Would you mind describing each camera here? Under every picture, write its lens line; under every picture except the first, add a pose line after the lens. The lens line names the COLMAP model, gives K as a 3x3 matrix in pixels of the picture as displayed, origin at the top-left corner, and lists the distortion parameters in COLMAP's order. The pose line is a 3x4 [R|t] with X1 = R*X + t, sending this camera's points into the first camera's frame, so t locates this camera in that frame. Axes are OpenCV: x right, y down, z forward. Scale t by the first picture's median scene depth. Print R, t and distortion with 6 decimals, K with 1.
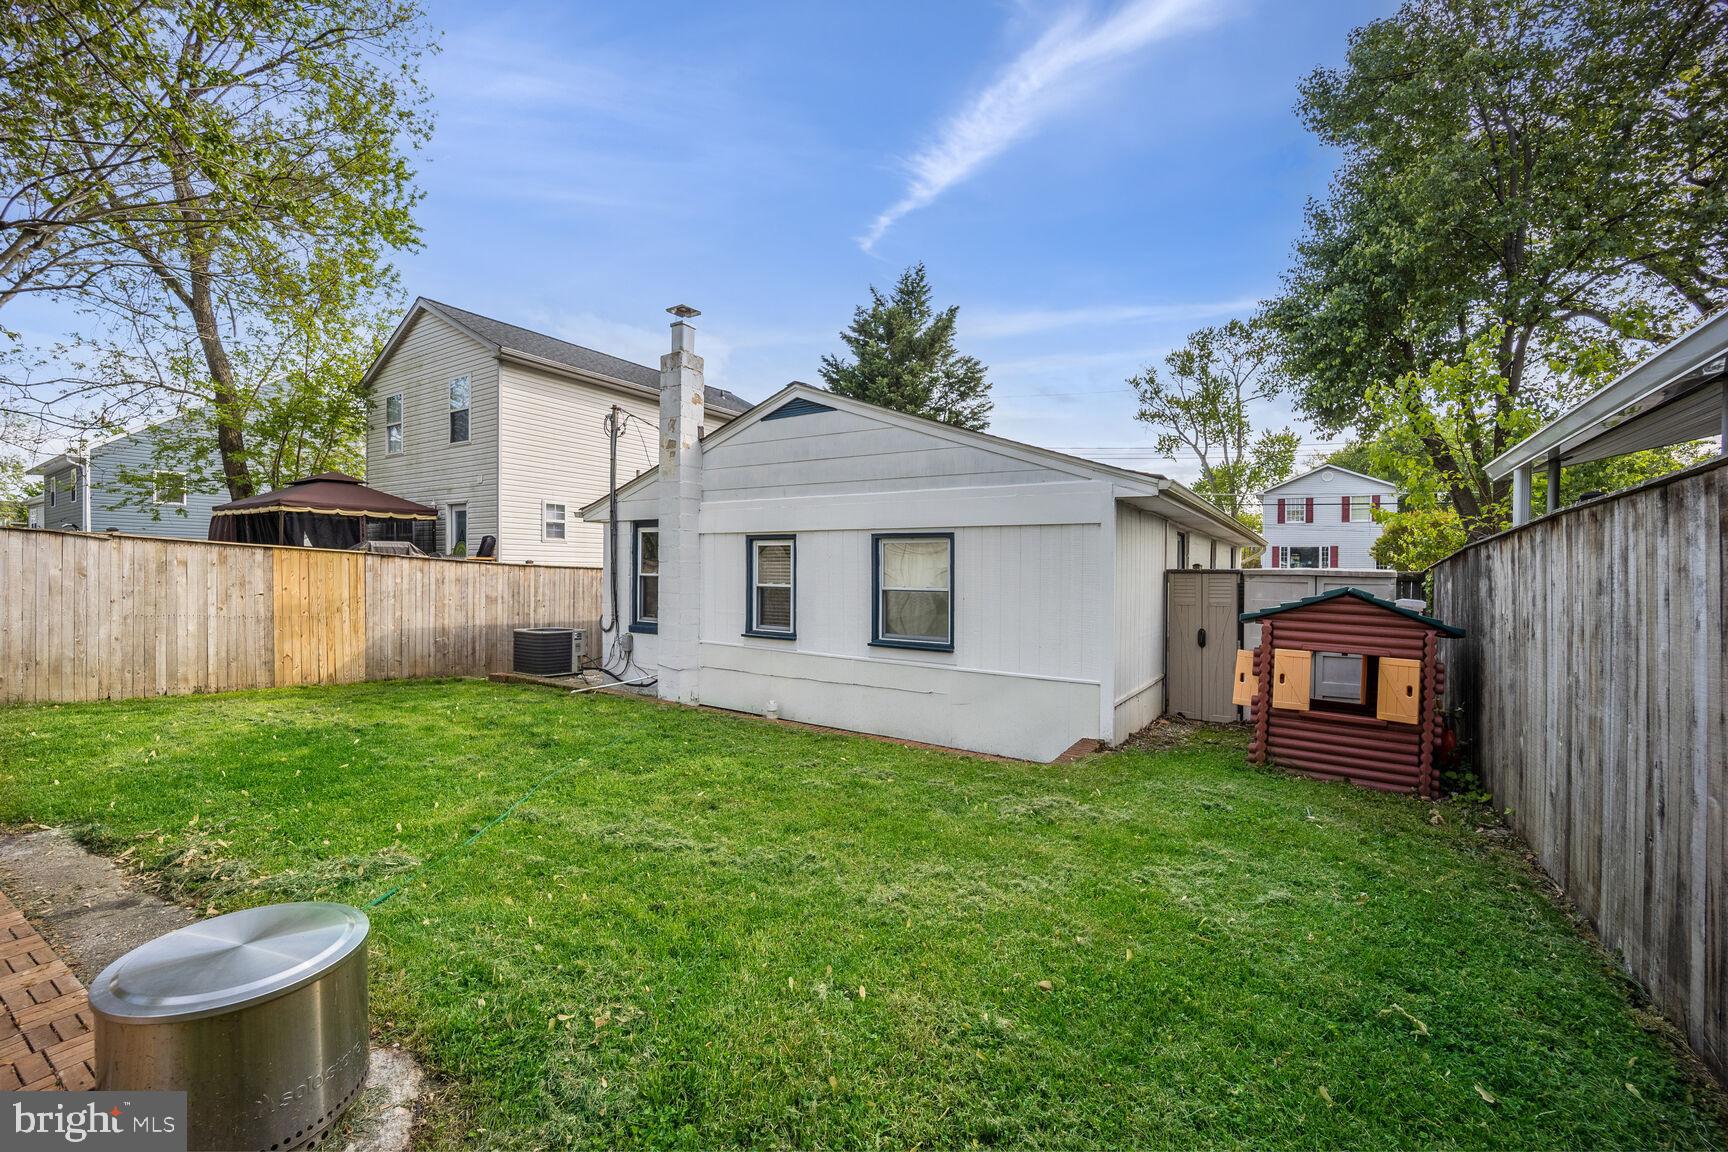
lens RADIAL K [[712.2, 0, 859.7], [0, 712.2, 566.8], [0, 0, 1]] dist [-0.010840, -0.000526]
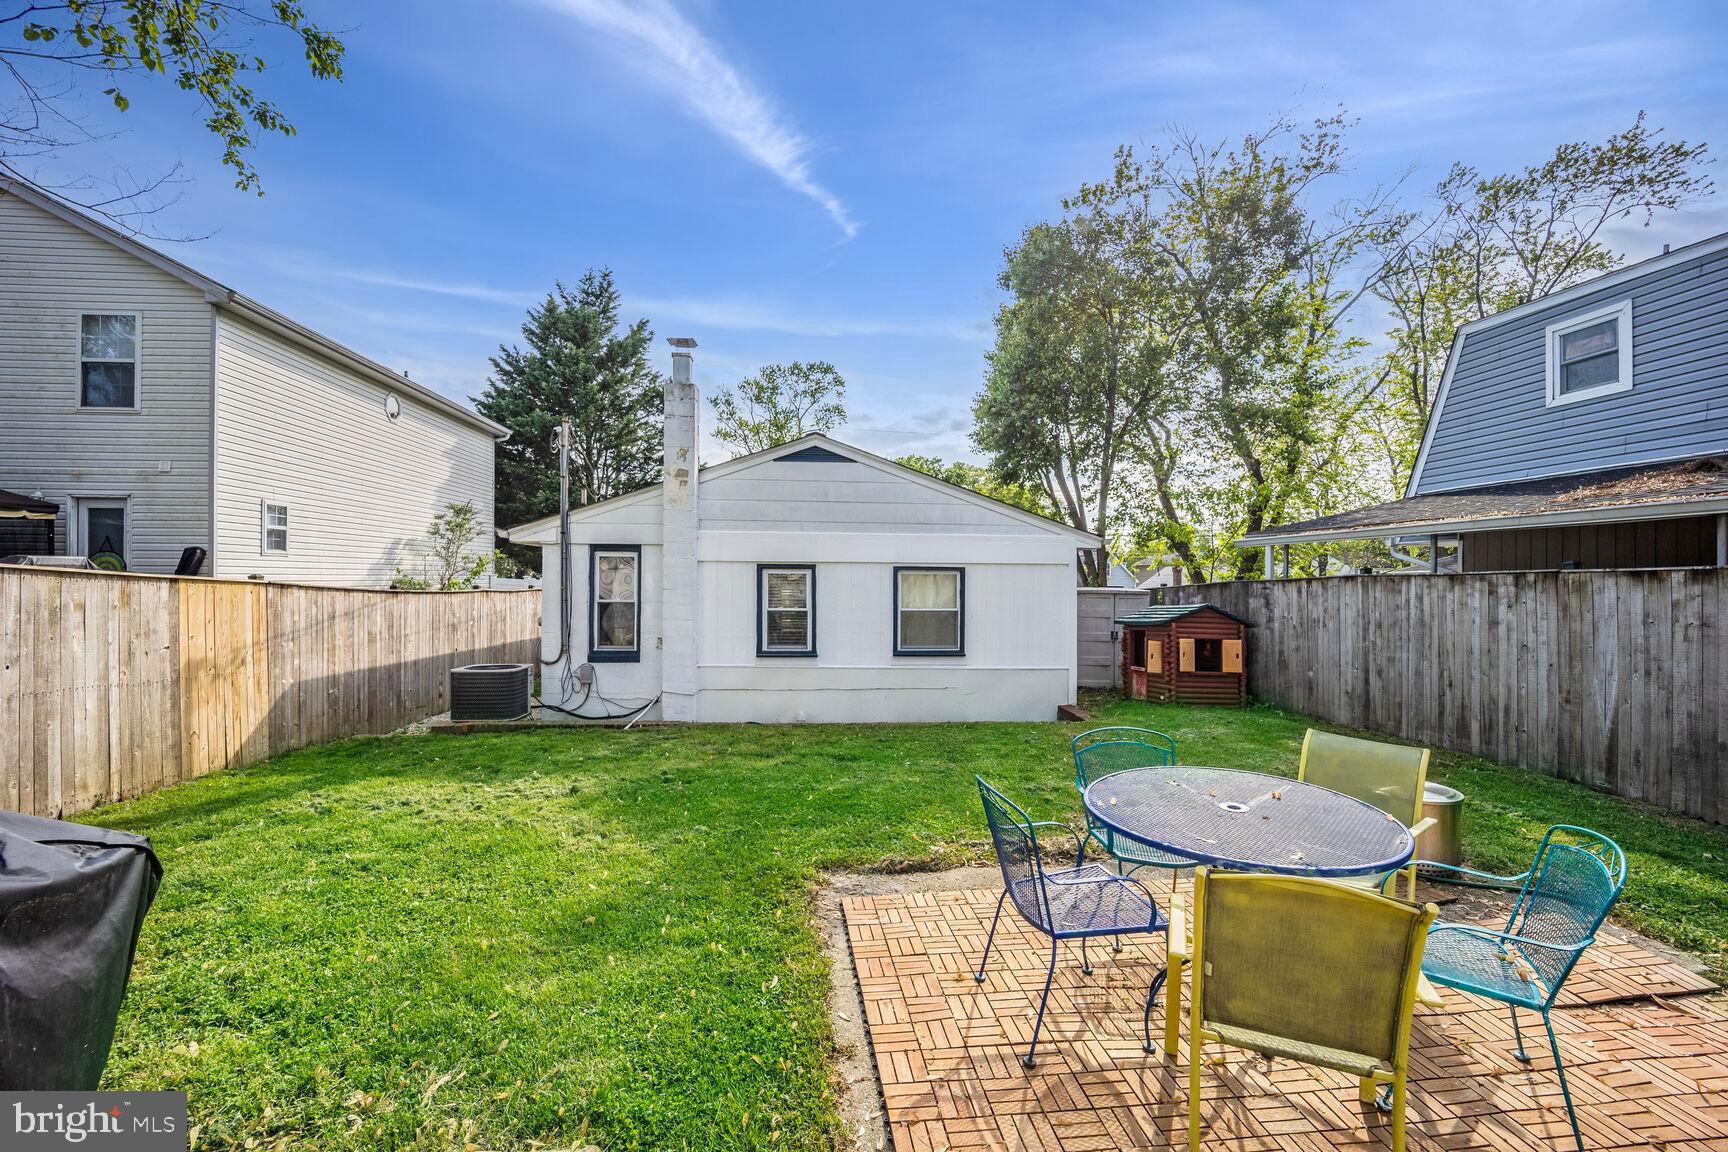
lens RADIAL K [[712.2, 0, 859.7], [0, 712.2, 566.8], [0, 0, 1]] dist [-0.010840, -0.000526]
pose [[0.790159, 0.002699, 0.612896, -0.705059], [-0.000959, 0.999995, -0.003167, -0.036621], [-0.612901, 0.001914, 0.790157, 0.044120]]
